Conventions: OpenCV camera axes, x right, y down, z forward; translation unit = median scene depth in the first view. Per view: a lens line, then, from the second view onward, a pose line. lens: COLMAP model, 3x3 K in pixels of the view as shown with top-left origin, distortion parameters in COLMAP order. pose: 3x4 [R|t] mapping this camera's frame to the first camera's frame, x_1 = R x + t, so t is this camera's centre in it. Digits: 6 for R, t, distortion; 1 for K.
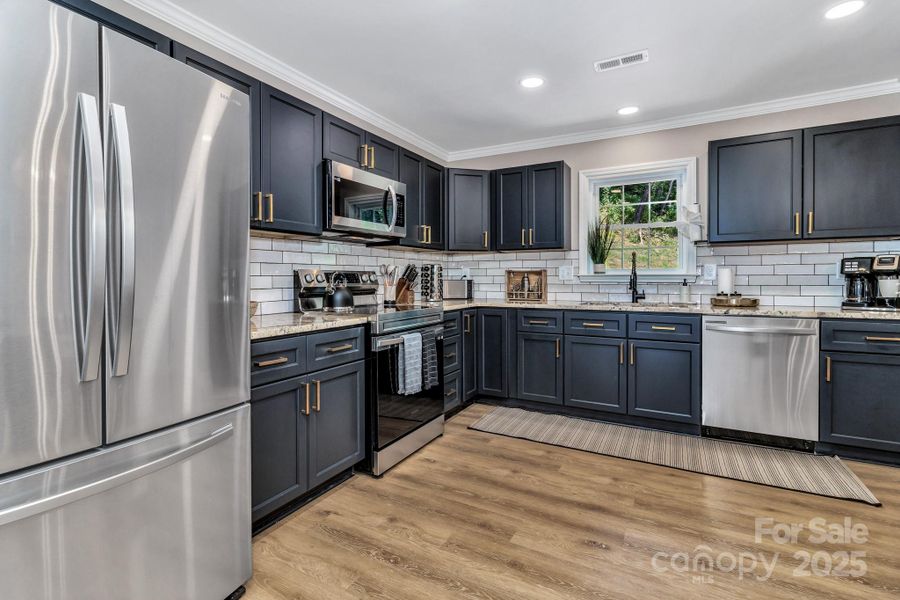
lens RADIAL K [[420.1, 0, 460.5], [0, 420.1, 279.7], [0, 0, 1]] dist [0.009710, 0.000072]
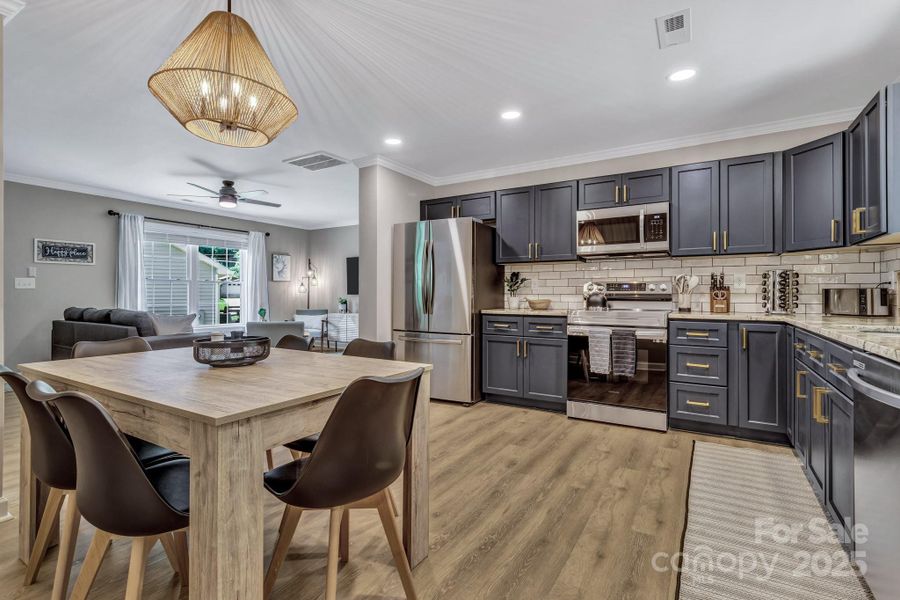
lens RADIAL K [[420.1, 0, 430.4], [0, 420.1, 291.6], [0, 0, 1]] dist [0.009710, 0.000072]
pose [[-0.083498, -0.002643, -0.996504, 1.083868], [0.001054, 0.999996, -0.002740, 0.012772], [0.996507, -0.001279, -0.083495, 0.497335]]
